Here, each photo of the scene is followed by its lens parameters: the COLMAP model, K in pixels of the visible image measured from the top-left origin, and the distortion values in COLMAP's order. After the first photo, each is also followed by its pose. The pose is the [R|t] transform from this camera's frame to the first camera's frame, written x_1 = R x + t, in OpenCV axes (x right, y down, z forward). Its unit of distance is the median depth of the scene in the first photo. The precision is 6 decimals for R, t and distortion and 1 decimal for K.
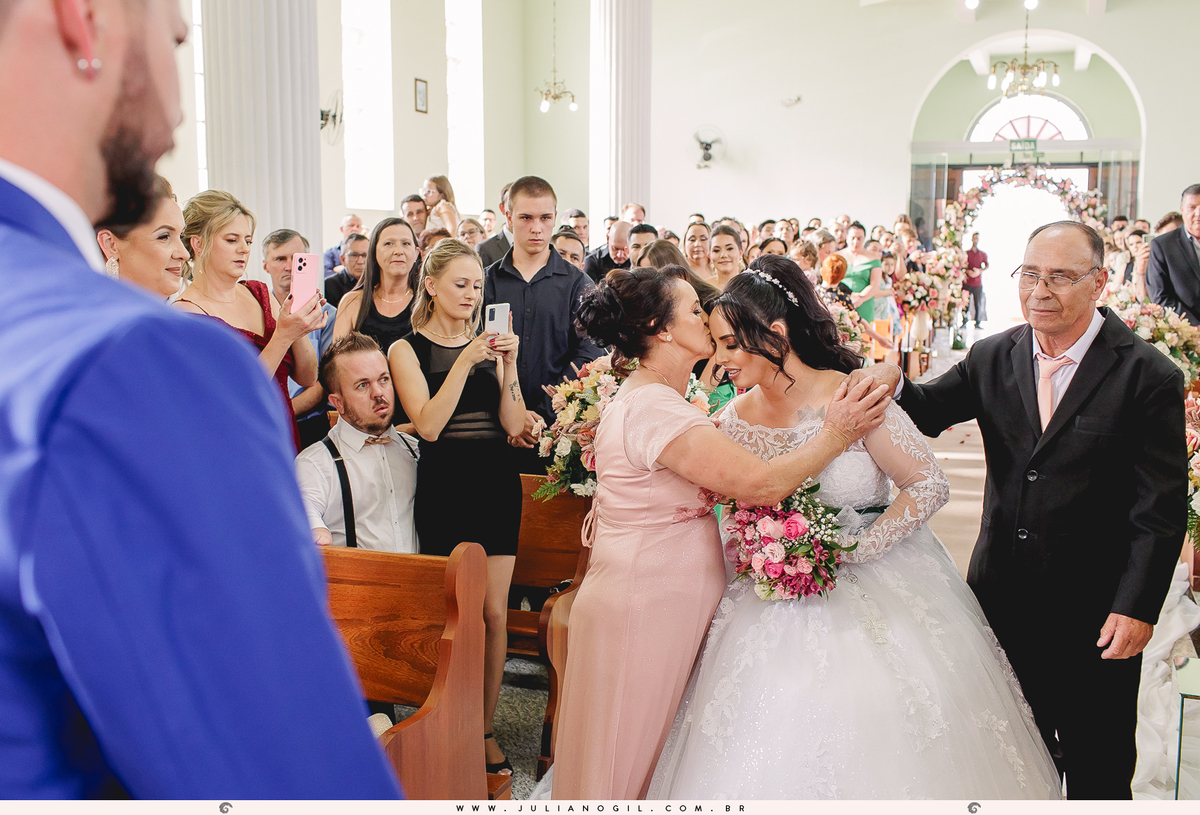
lens RADIAL K [[1210.2, 0, 599.2], [0, 1210.2, 384.9], [0, 0, 1]] dist [0.014235, 0.011312]
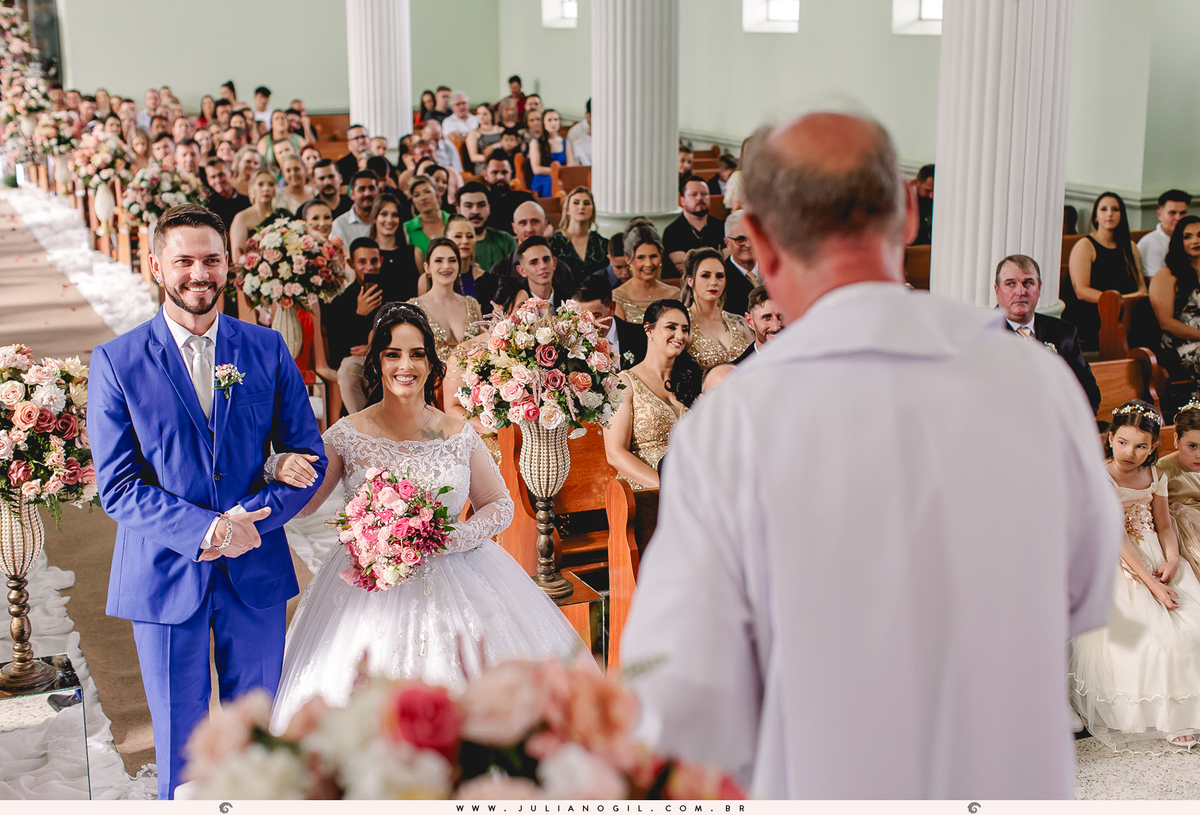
lens RADIAL K [[1709.6, 0, 600.0], [0, 1709.6, 407.5], [0, 0, 1]] dist [0.009996, 0.014398]
pose [[0.725922, -0.164958, 0.667702, -0.247566], [0.087784, 0.985094, 0.147932, -0.019361], [-0.682151, -0.048774, 0.729582, -0.351044]]
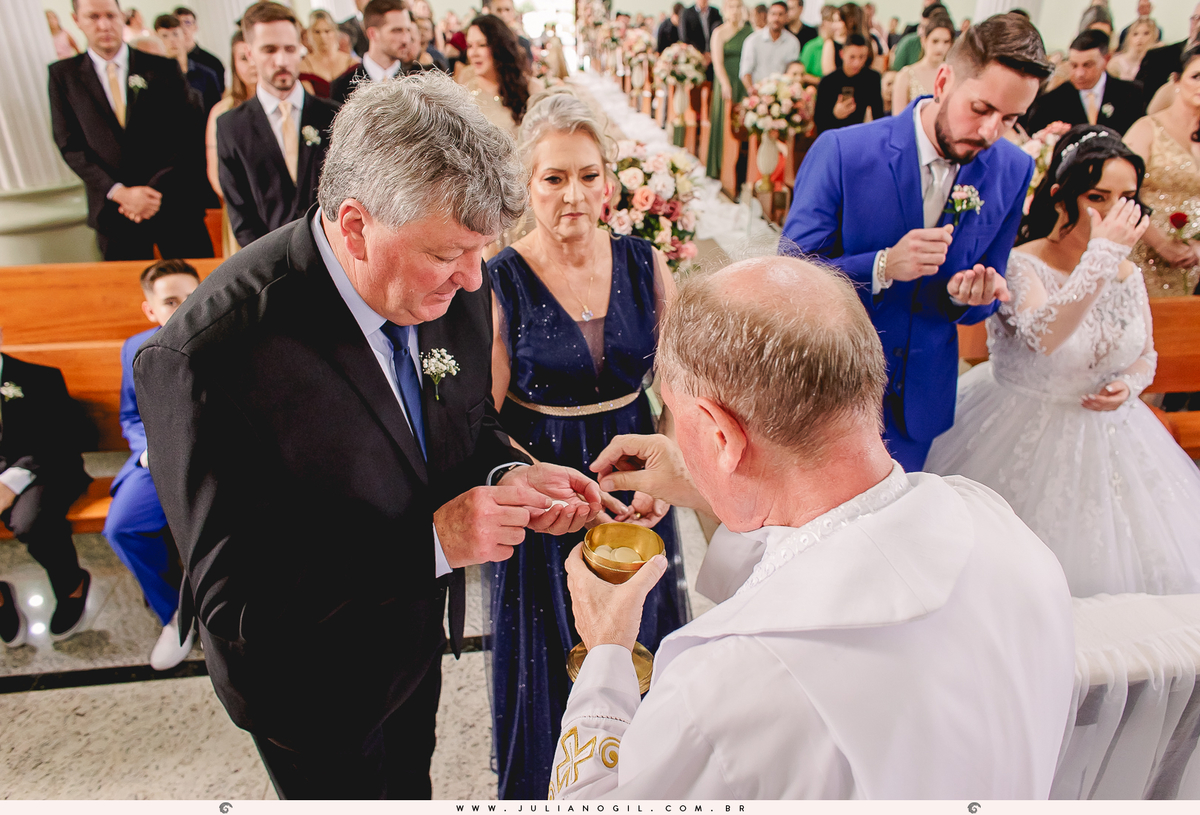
lens RADIAL K [[825.5, 0, 600.0], [0, 825.5, 407.5], [0, 0, 1]] dist [0.045732, -0.007789]
pose [[0.895860, -0.203416, 0.395039, -0.195602], [0.055147, 0.933083, 0.355408, 0.000236], [-0.440900, -0.296611, 0.847130, -0.185872]]
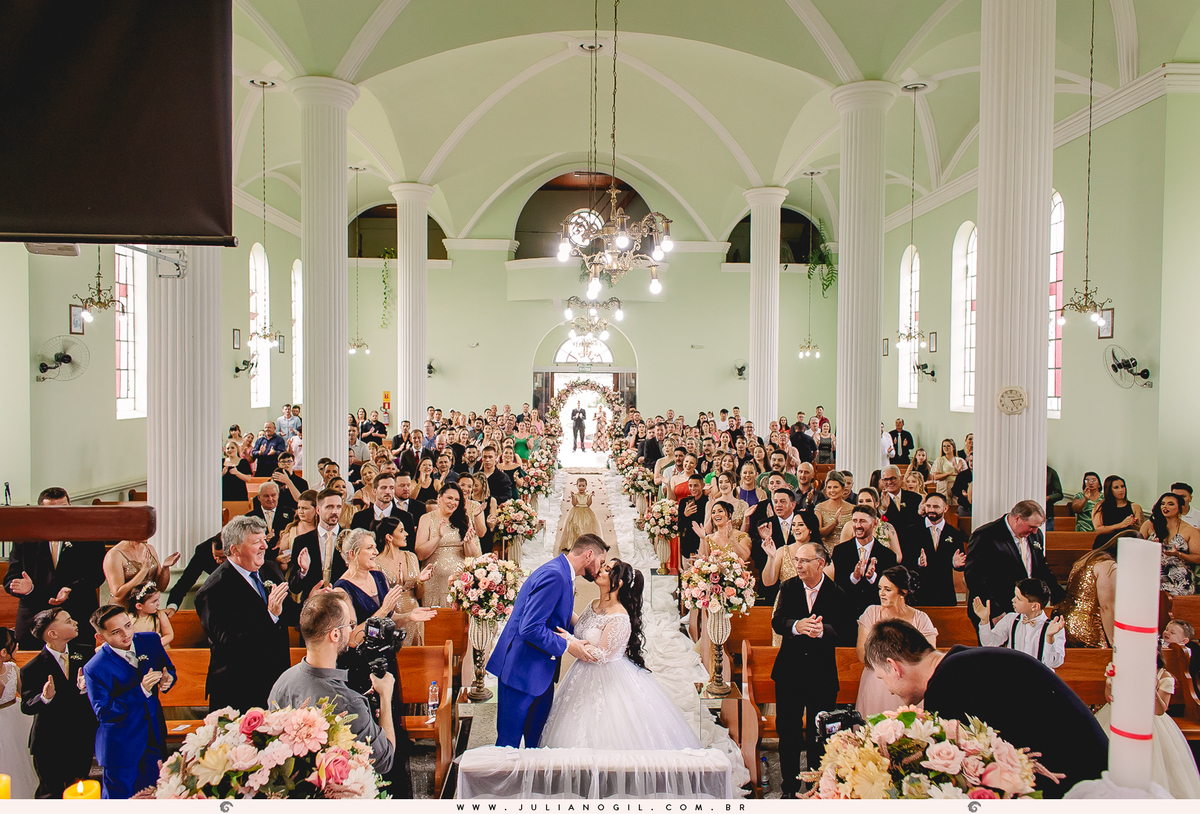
lens RADIAL K [[825.5, 0, 600.0], [0, 825.5, 407.0], [0, 0, 1]] dist [0.045732, -0.007789]
pose [[0.932304, -0.010214, 0.361531, -0.191253], [0.040527, 0.996256, -0.076364, -0.031619], [-0.359398, 0.085846, 0.929227, -0.439425]]
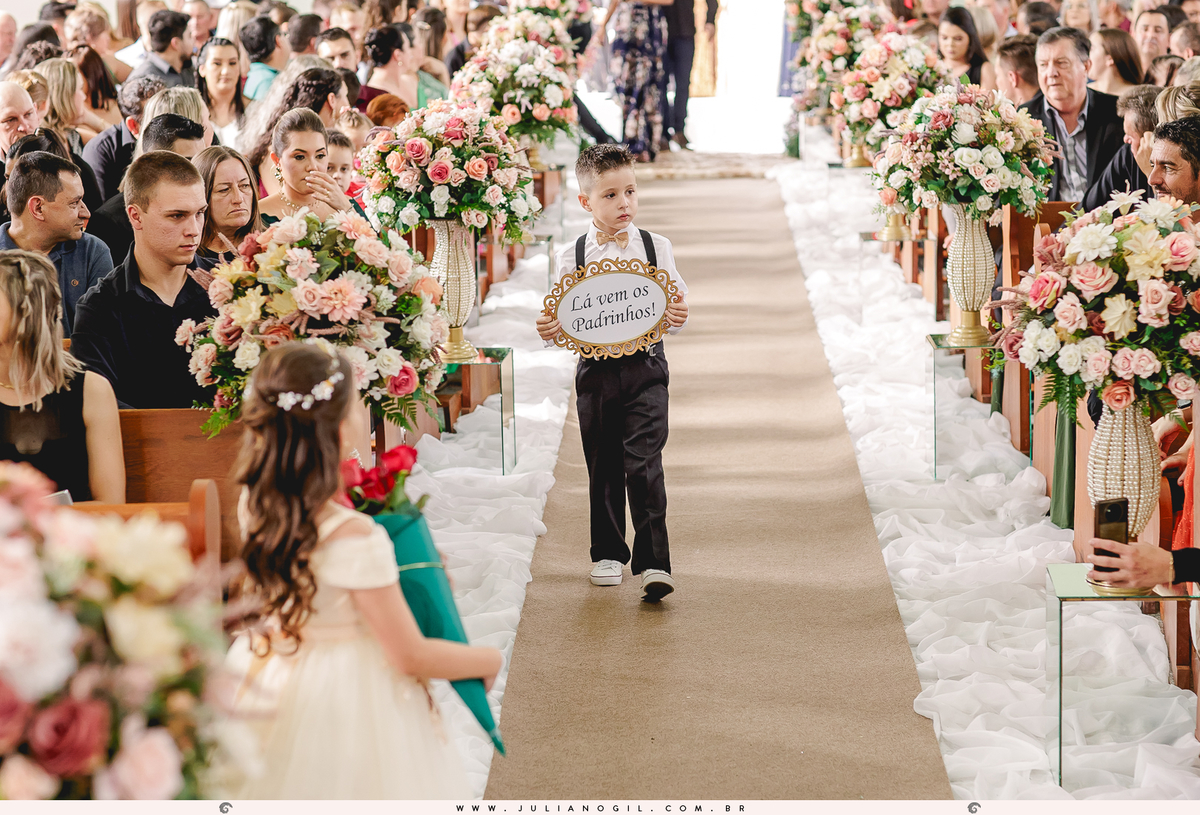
lens RADIAL K [[3038.4, 0, 639.9], [0, 3038.4, 405.1], [0, 0, 1]] dist [-0.007939, -0.167039]
pose [[0.943753, -0.076260, 0.321738, -0.108280], [0.060455, 0.996435, 0.058849, -0.002715], [-0.325078, -0.036088, 0.944998, -0.207520]]
